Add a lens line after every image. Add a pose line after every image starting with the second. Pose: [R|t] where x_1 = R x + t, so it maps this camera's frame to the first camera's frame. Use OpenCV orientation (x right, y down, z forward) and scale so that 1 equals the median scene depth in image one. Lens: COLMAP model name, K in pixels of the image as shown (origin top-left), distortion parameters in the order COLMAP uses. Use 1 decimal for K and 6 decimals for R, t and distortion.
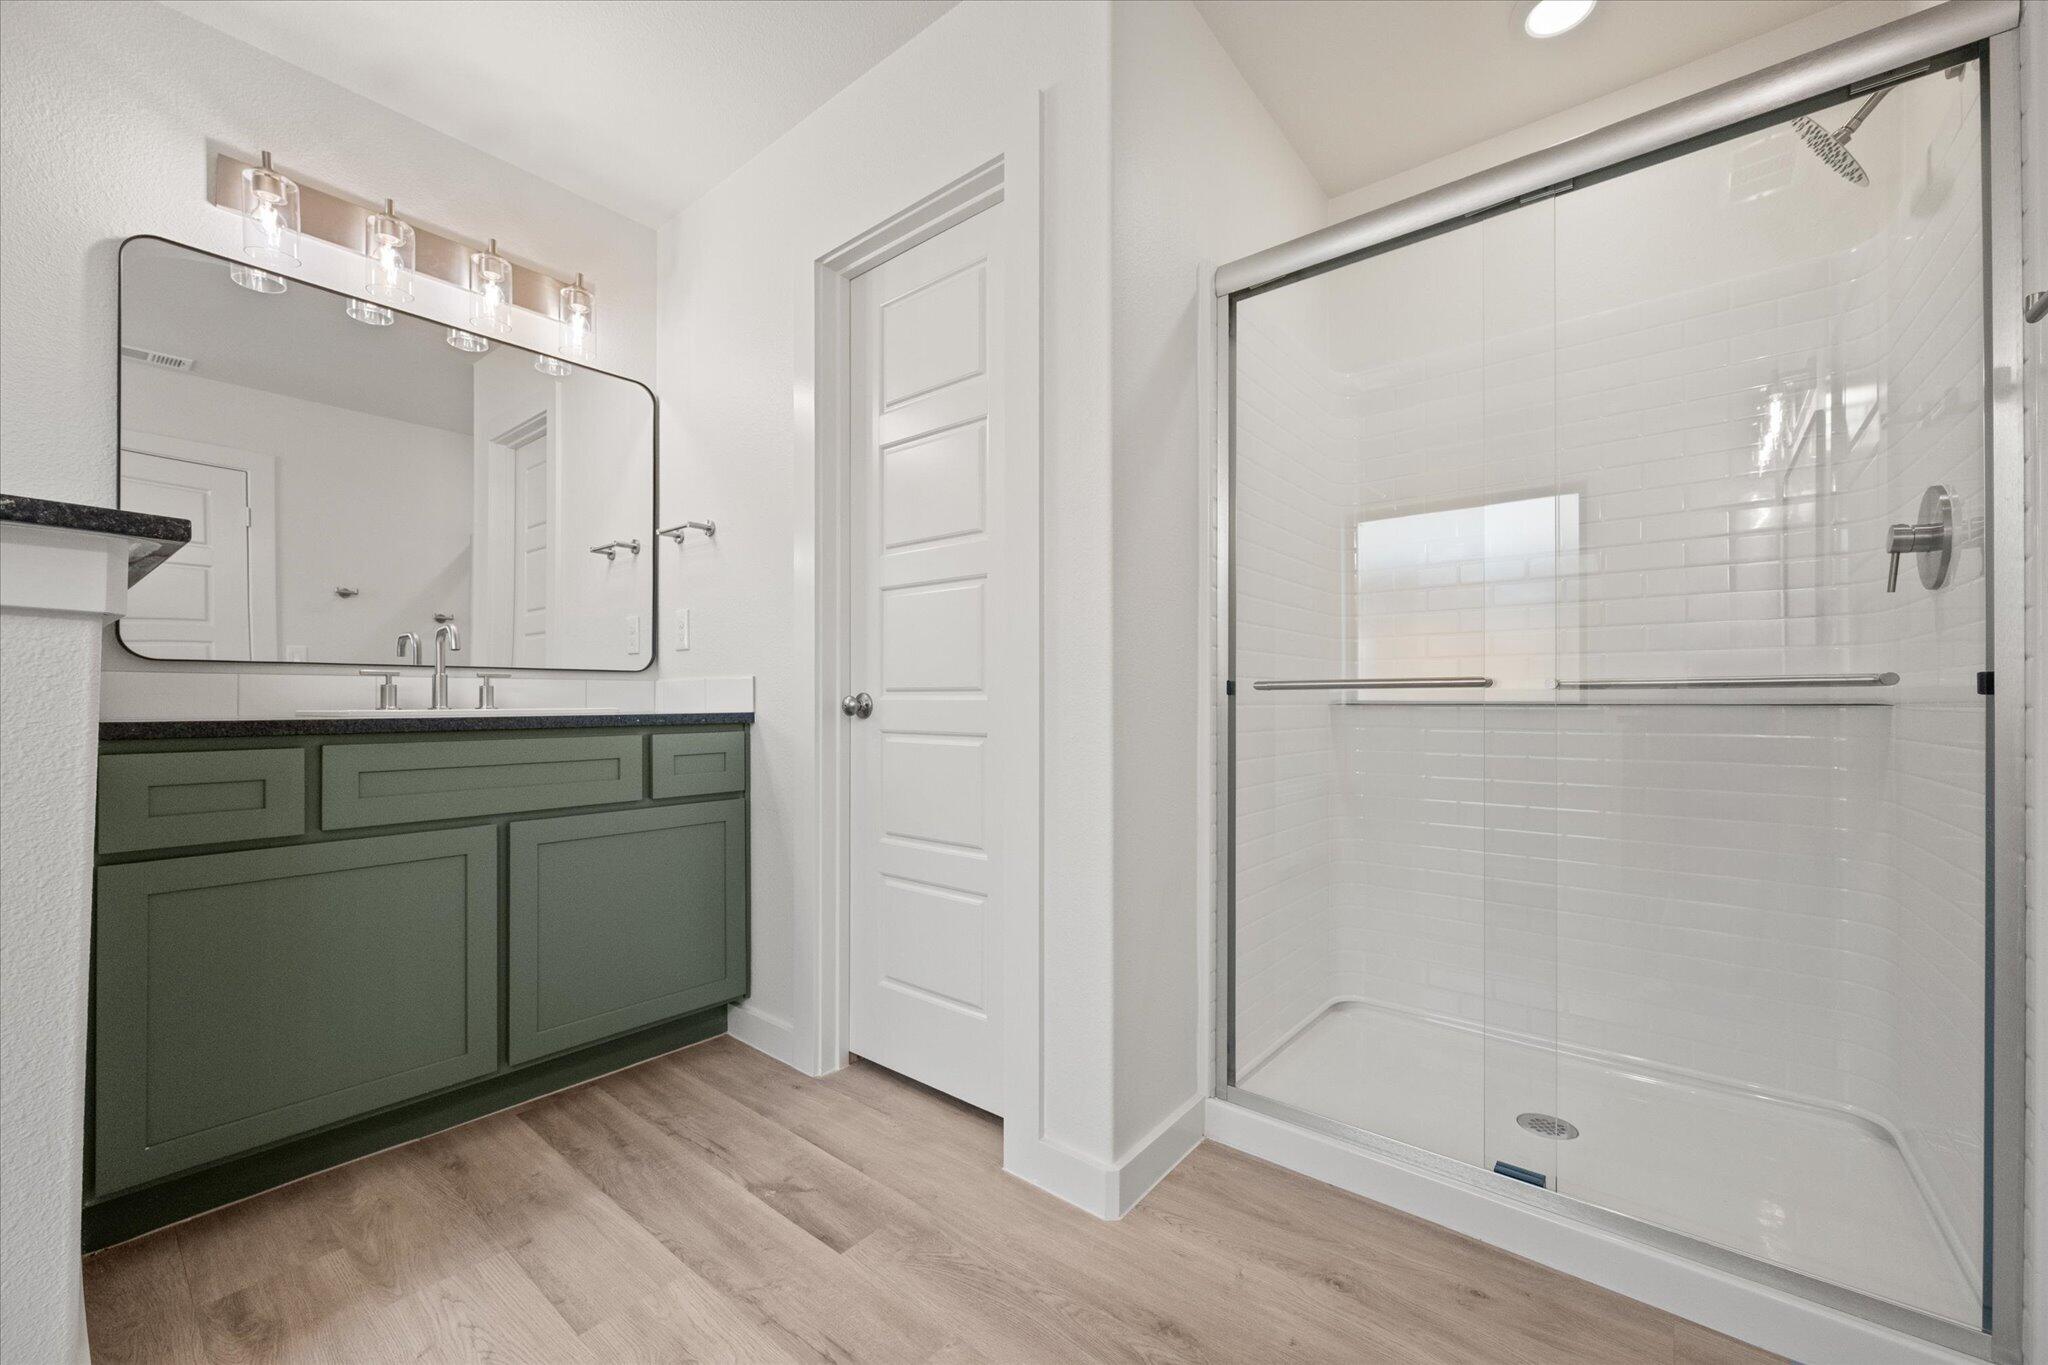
lens RADIAL K [[804.4, 0, 1028.0], [0, 804.4, 683.9], [0, 0, 1]] dist [-0.010210, -0.000214]
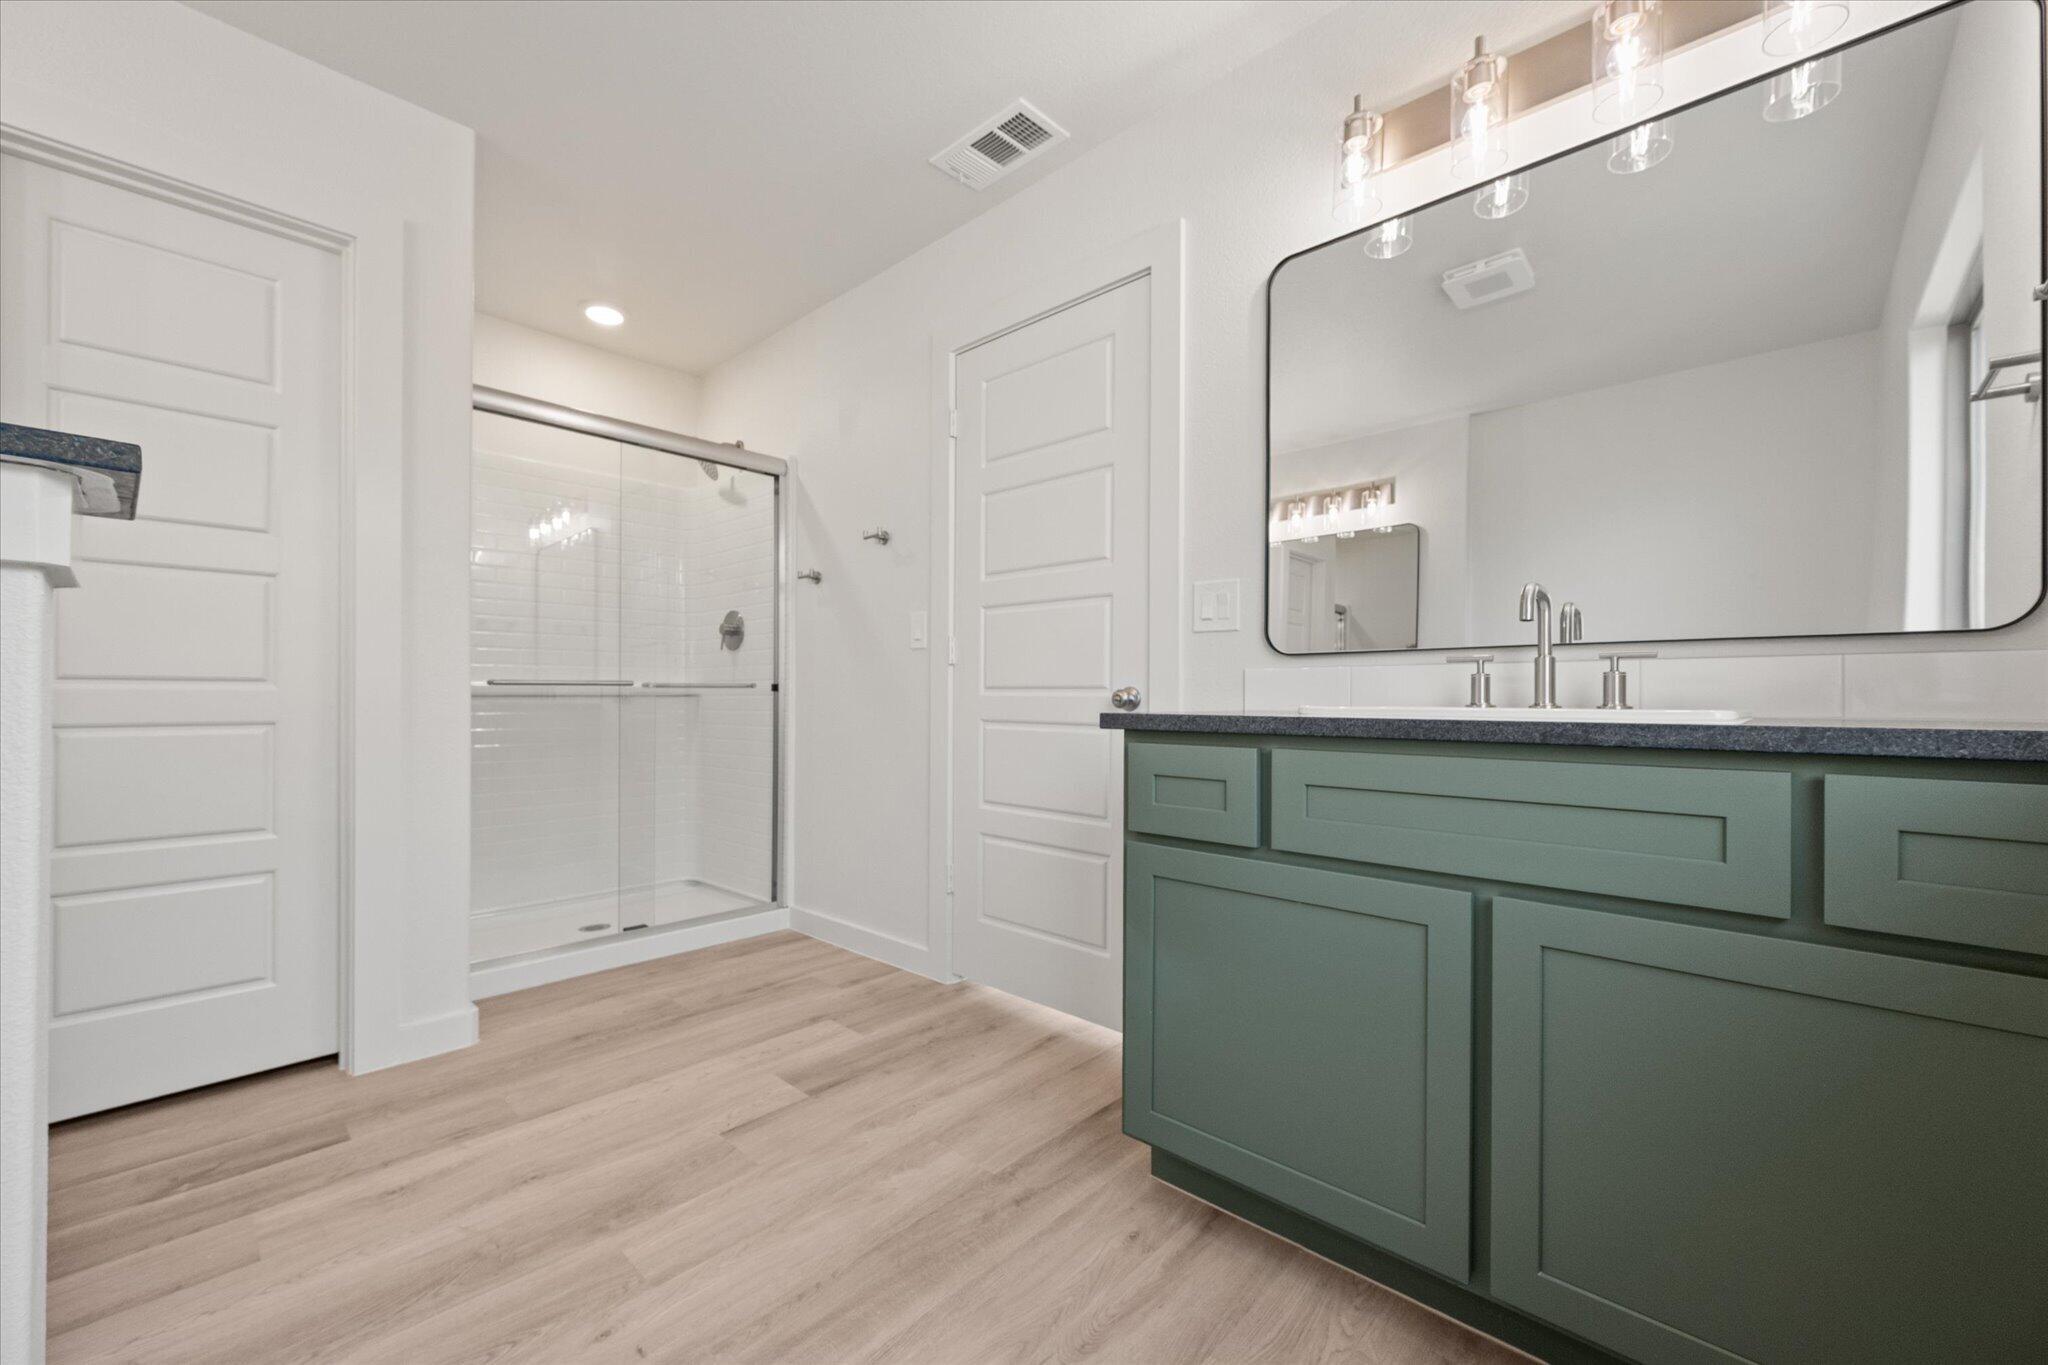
lens RADIAL K [[804.4, 0, 1026.4], [0, 804.4, 694.7], [0, 0, 1]] dist [-0.010210, -0.000214]
pose [[0.063868, 0.006546, 0.997937, -1.347735], [-0.013522, 0.999892, -0.005693, 0.023594], [-0.997867, -0.013130, 0.063950, -0.099039]]
